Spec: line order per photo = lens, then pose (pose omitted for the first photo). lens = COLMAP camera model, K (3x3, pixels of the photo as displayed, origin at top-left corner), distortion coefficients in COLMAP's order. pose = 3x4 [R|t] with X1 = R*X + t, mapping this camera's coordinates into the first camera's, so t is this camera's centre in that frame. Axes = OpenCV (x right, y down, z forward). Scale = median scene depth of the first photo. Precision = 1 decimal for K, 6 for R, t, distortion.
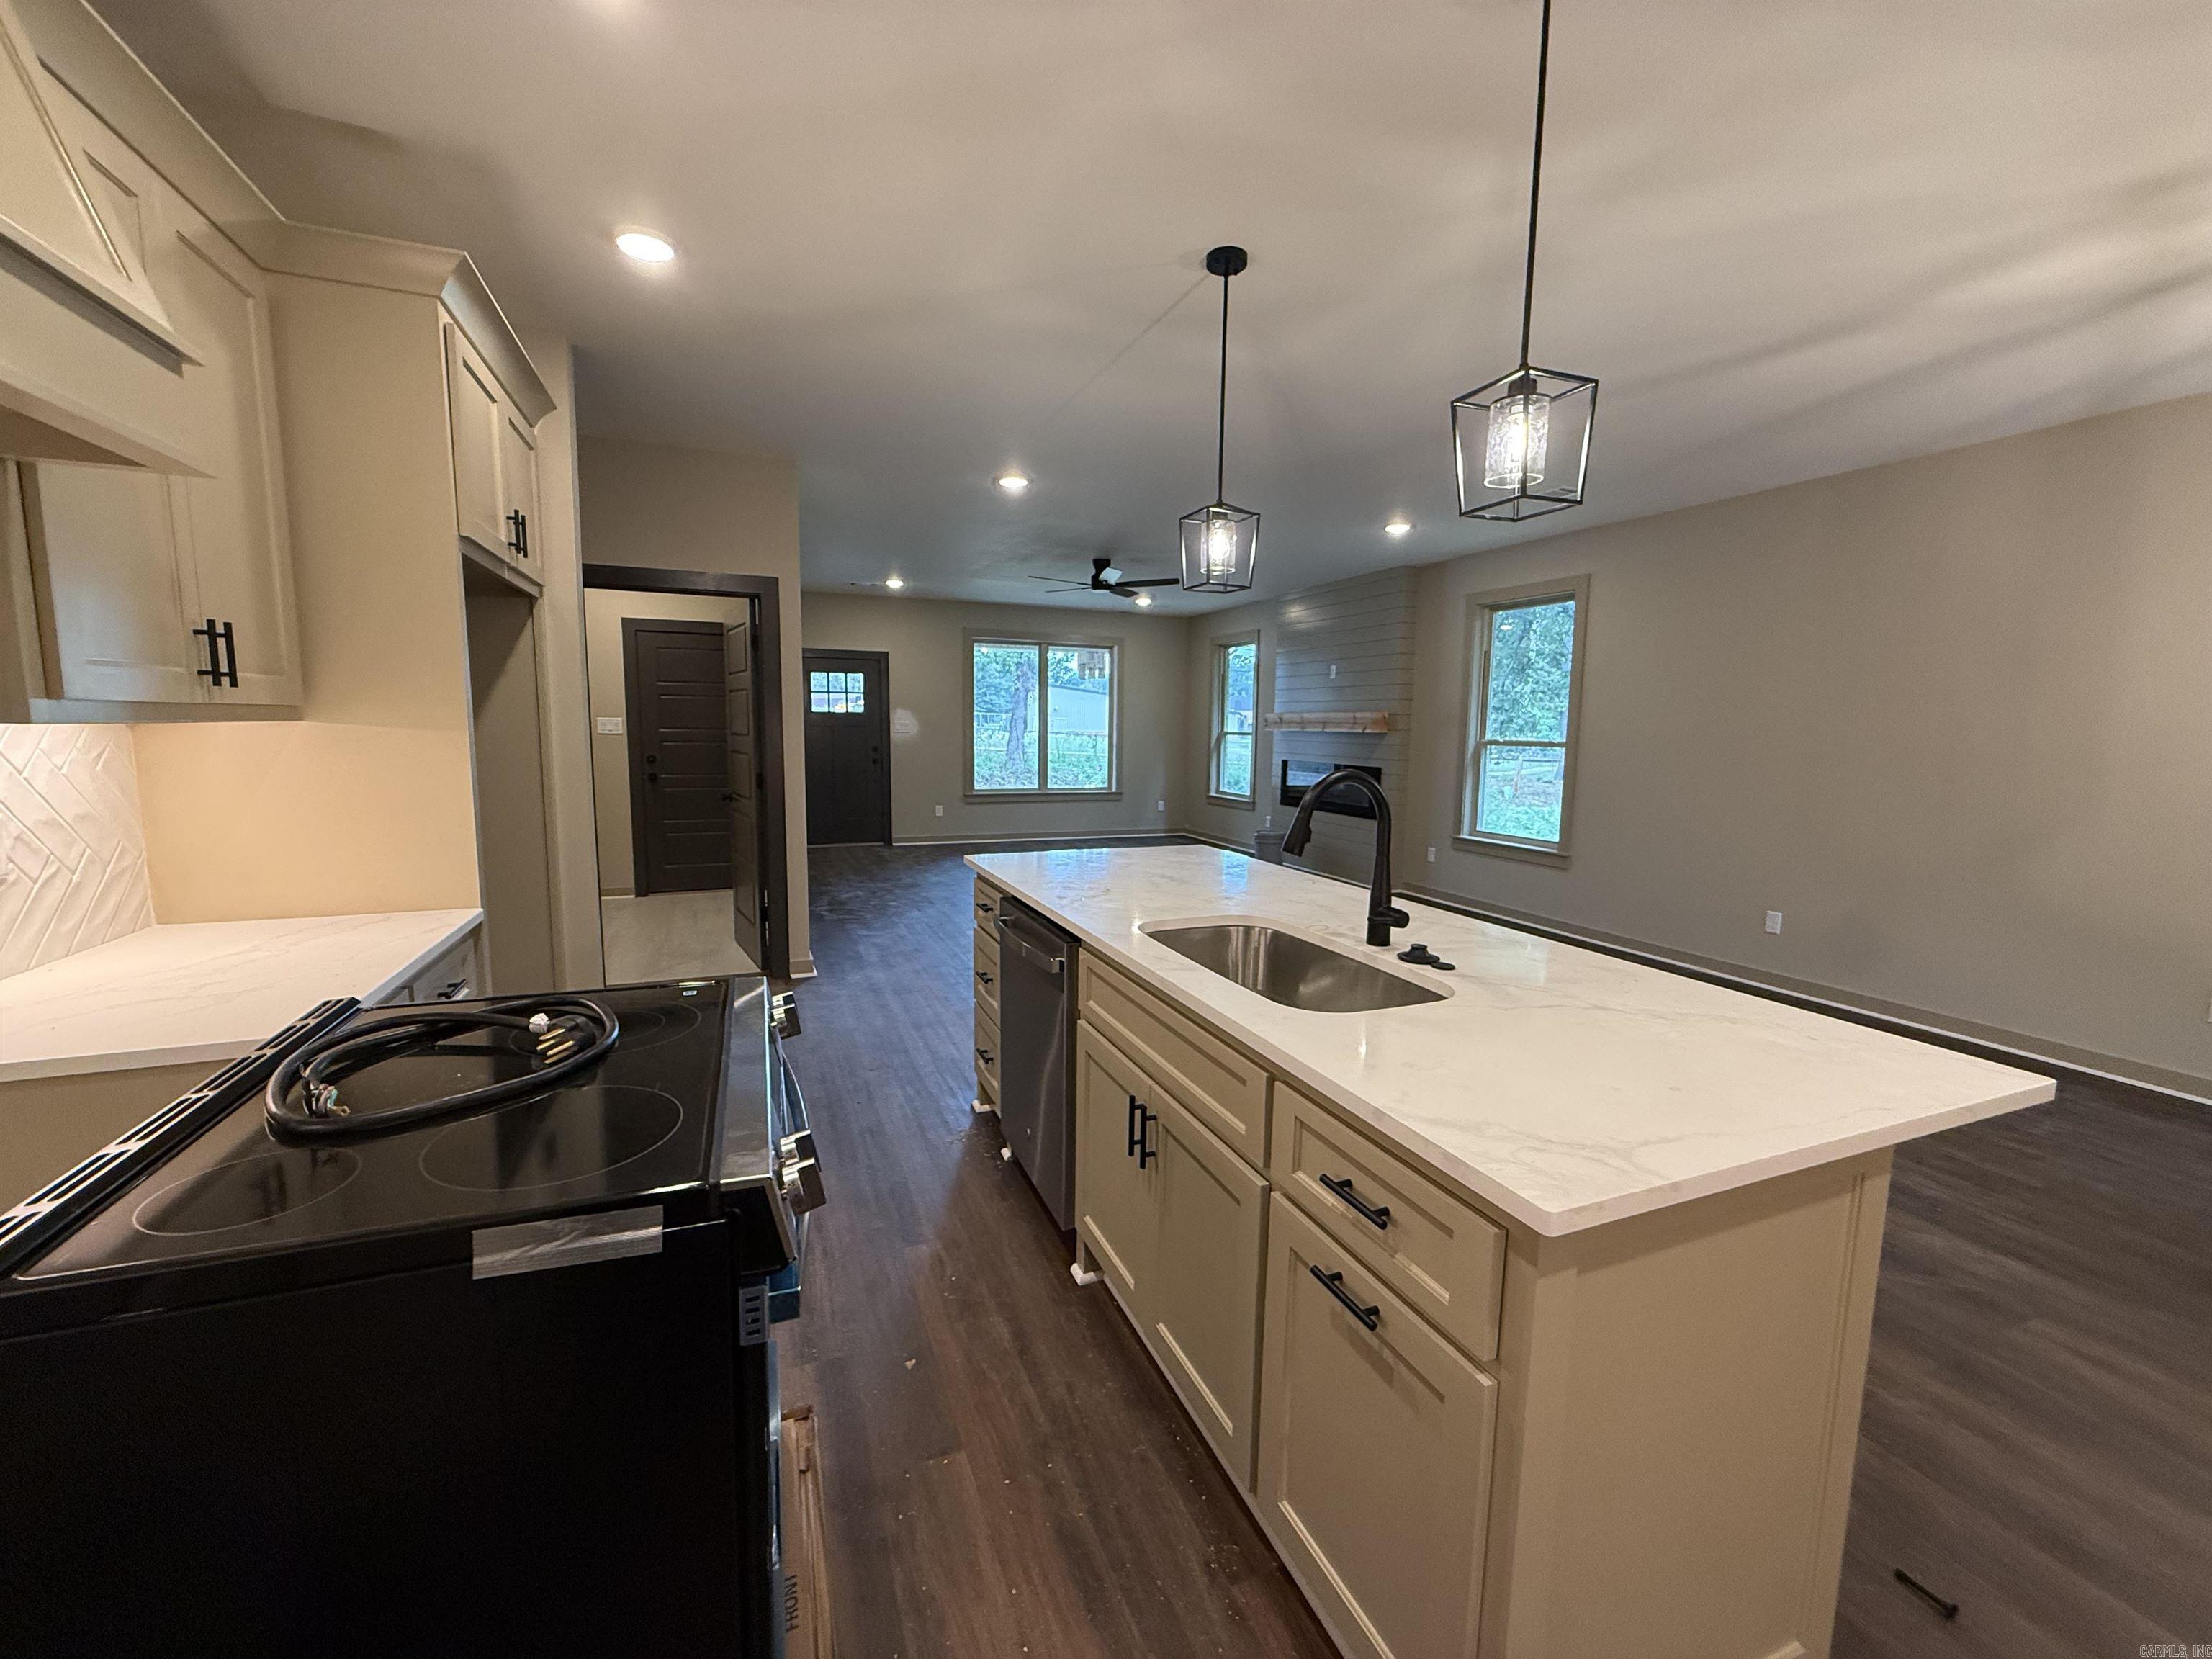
lens RADIAL K [[882.9, 0, 1104.4], [0, 882.9, 827.1], [0, 0, 1]] dist [0.001452, -0.000899]
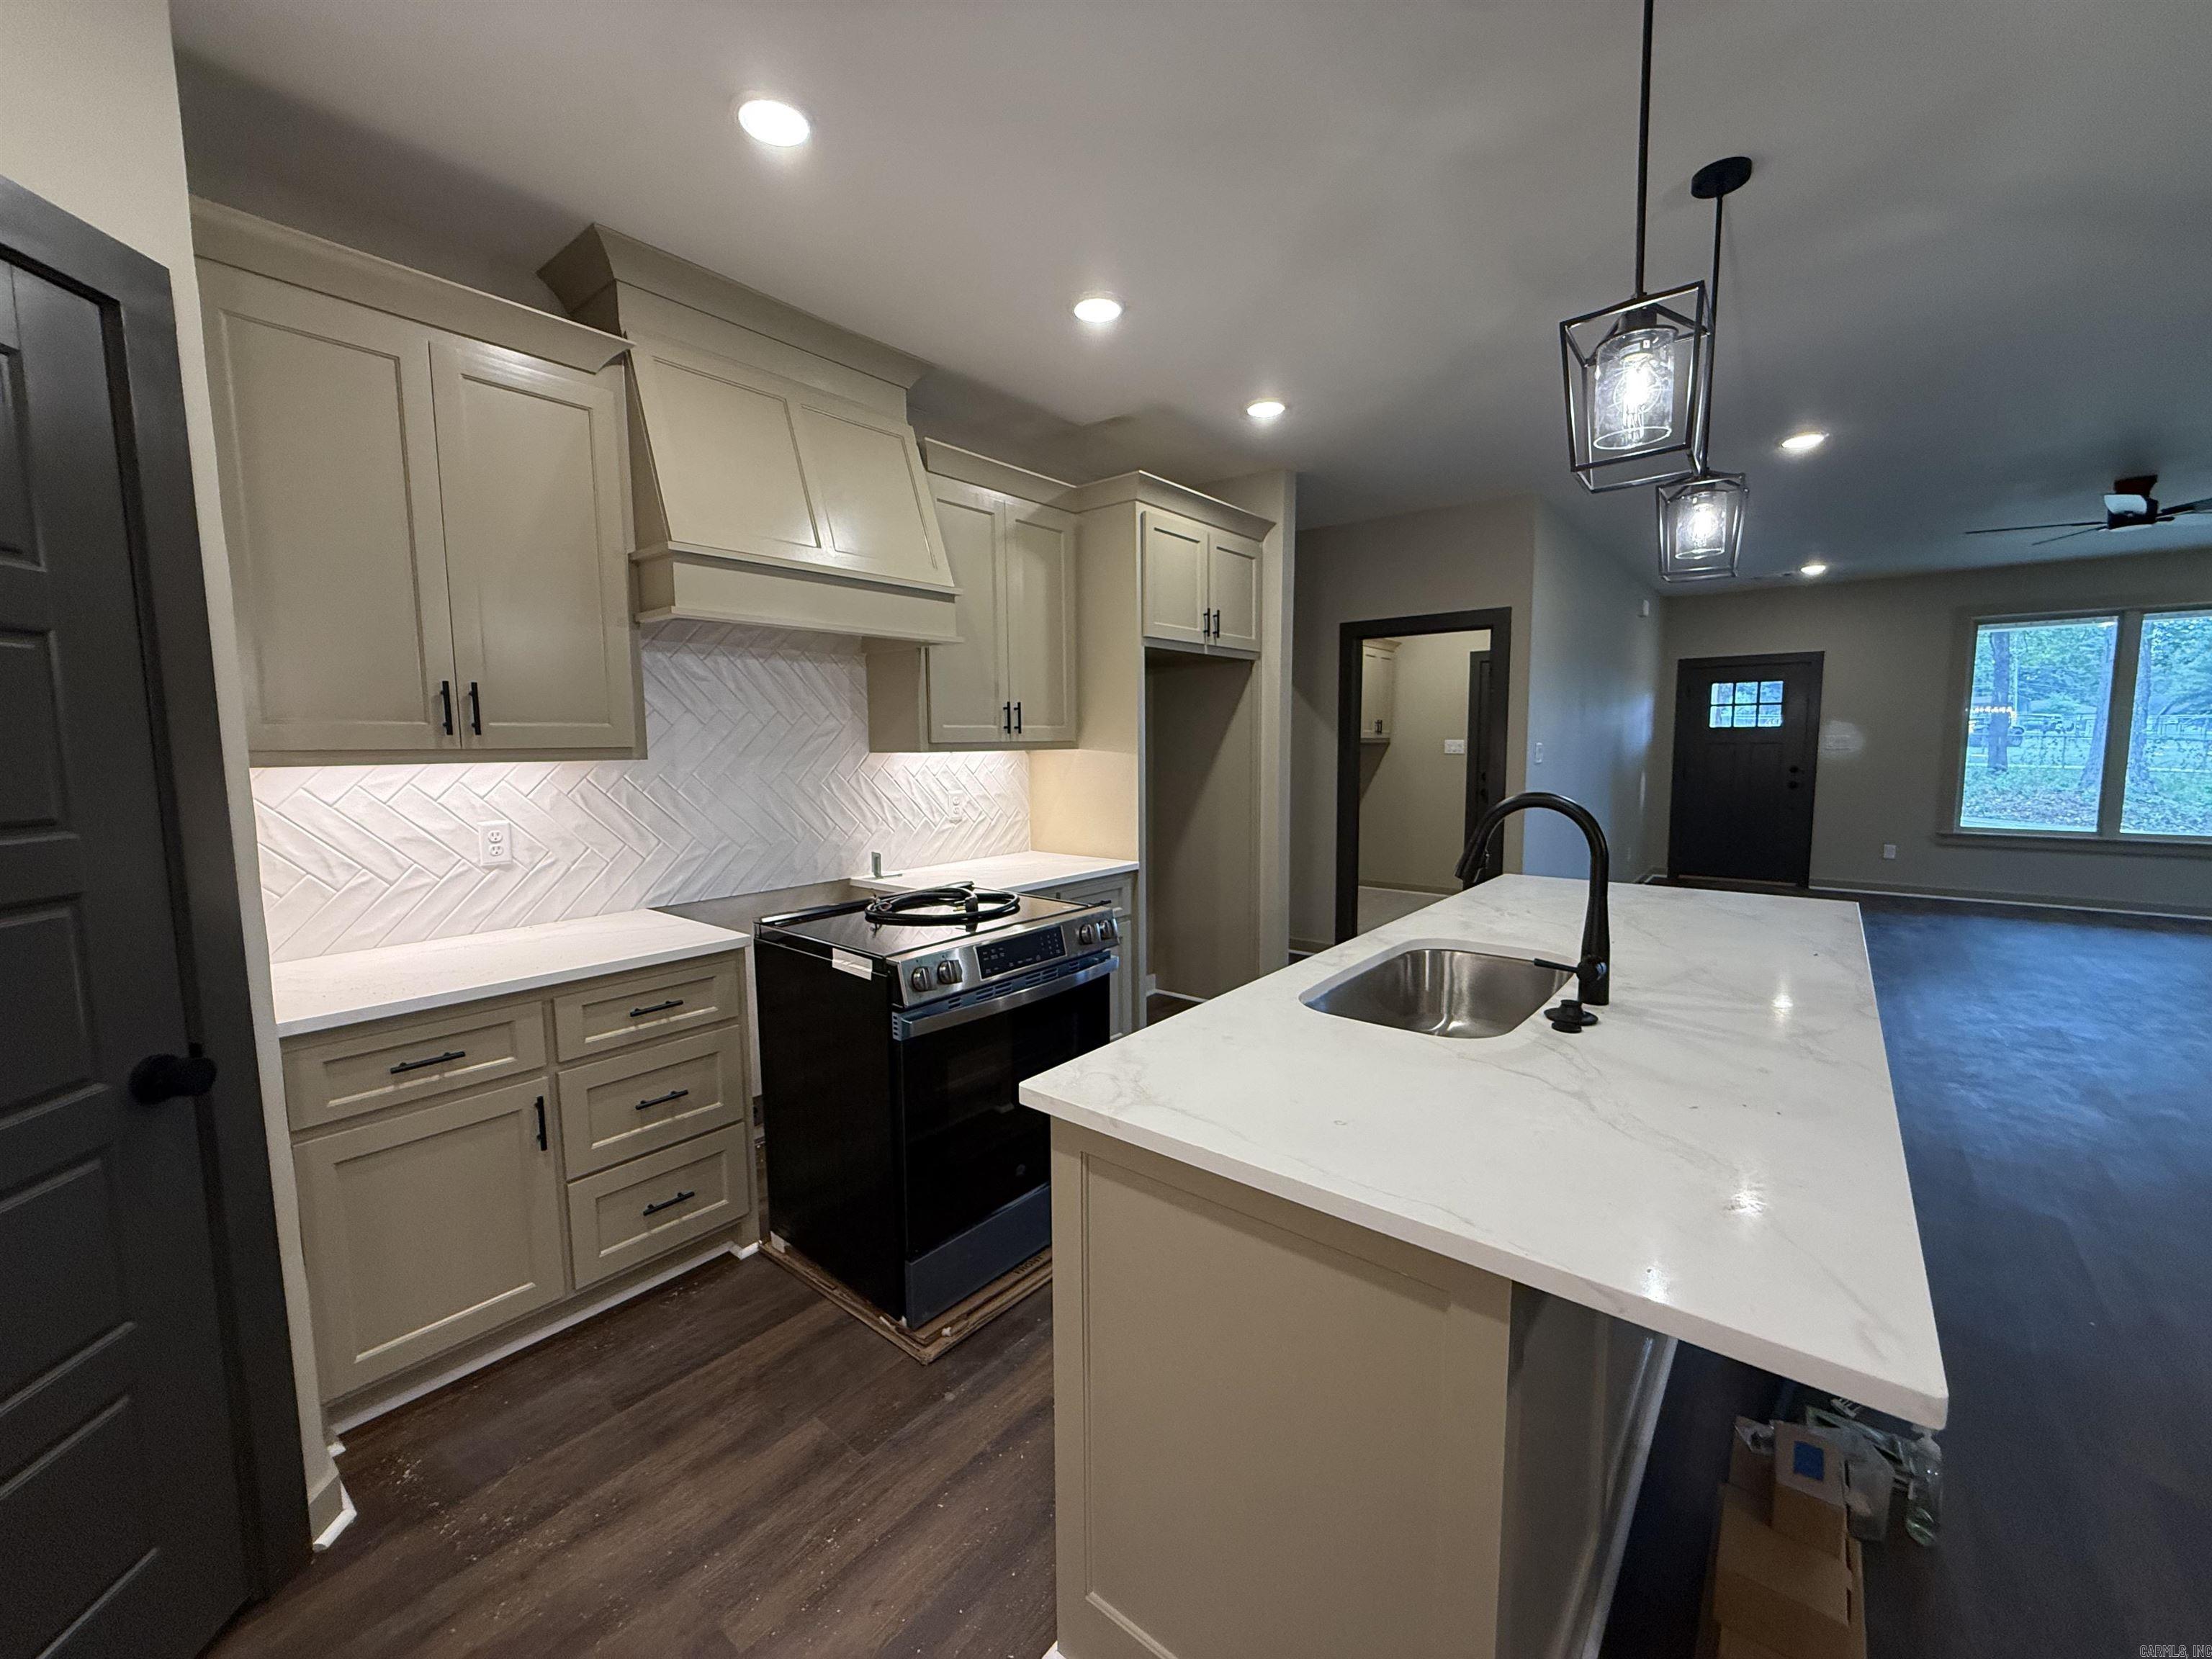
lens RADIAL K [[882.9, 0, 1104.8], [0, 882.9, 830.2], [0, 0, 1]] dist [0.001452, -0.000899]
pose [[0.478880, 0.070408, -0.875053, 0.230546], [-0.085864, 0.995756, 0.033130, -0.005267], [0.873671, 0.059270, 0.482893, 0.050286]]
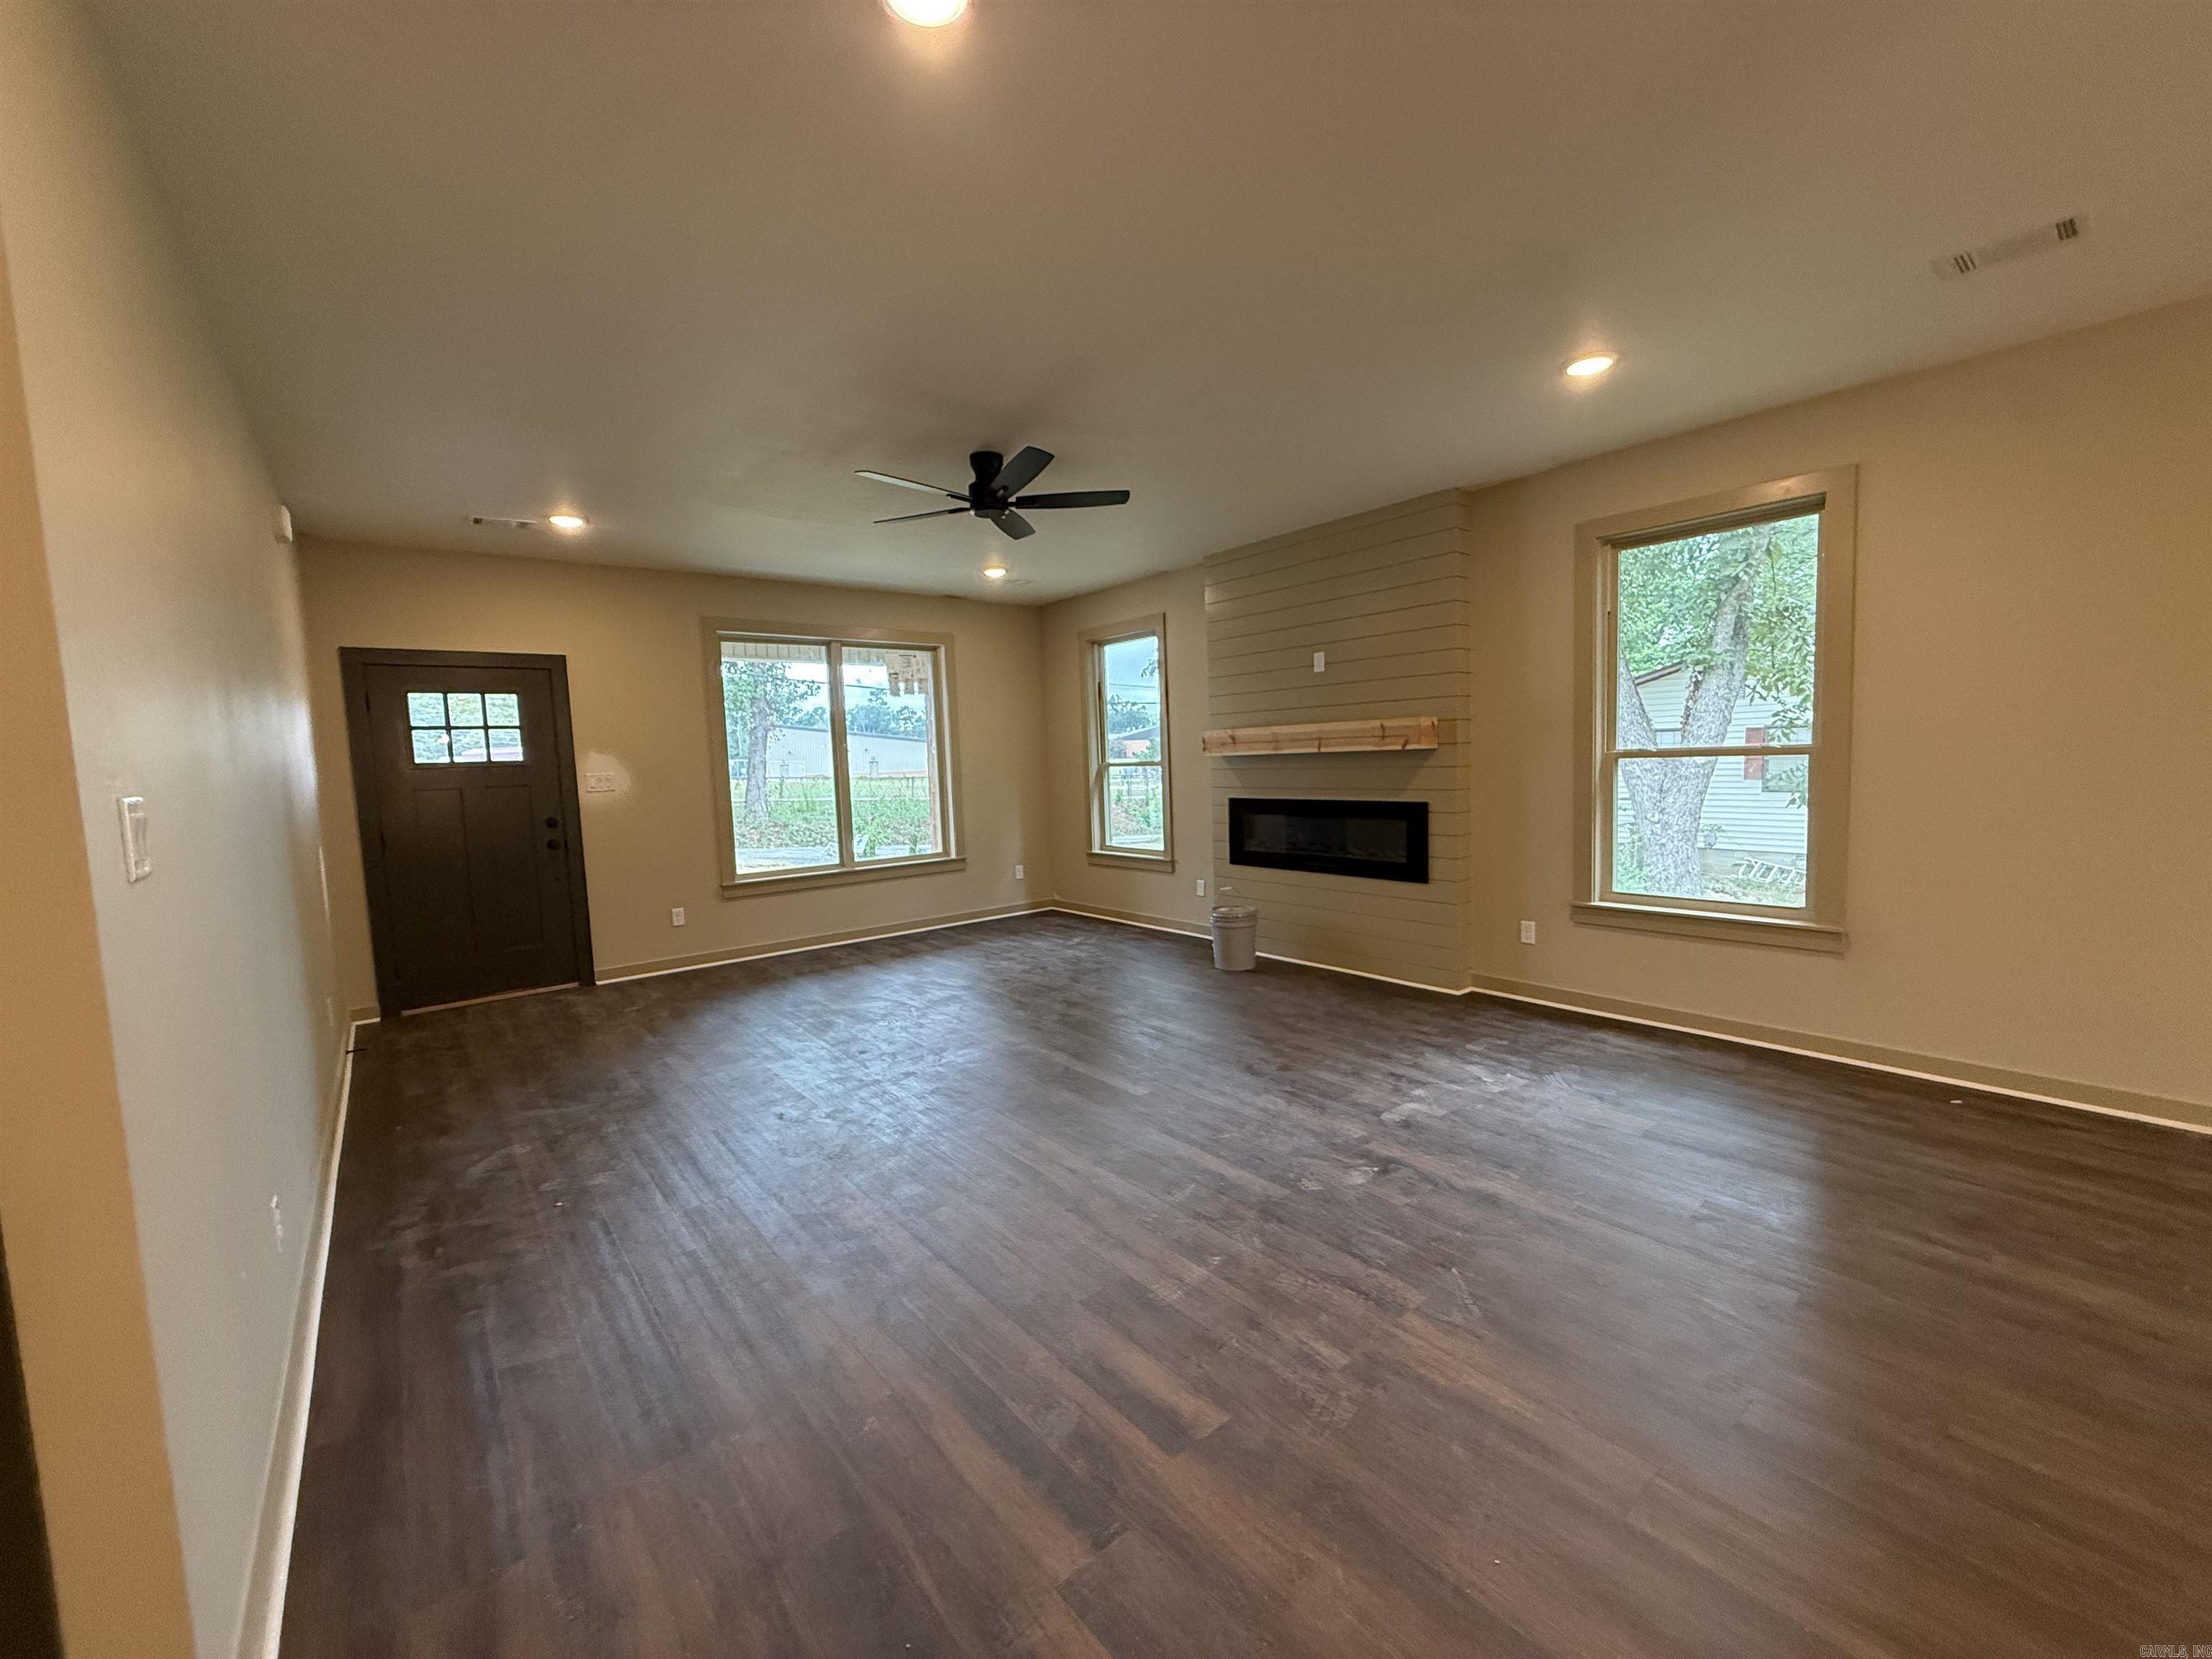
lens RADIAL K [[882.9, 0, 1103.8], [0, 882.9, 829.4], [0, 0, 1]] dist [0.001452, -0.000899]
pose [[0.956933, -0.073298, 0.280904, -0.108089], [0.083493, 0.996208, -0.024481, -0.056850], [-0.278044, 0.046880, 0.959424, 0.491489]]
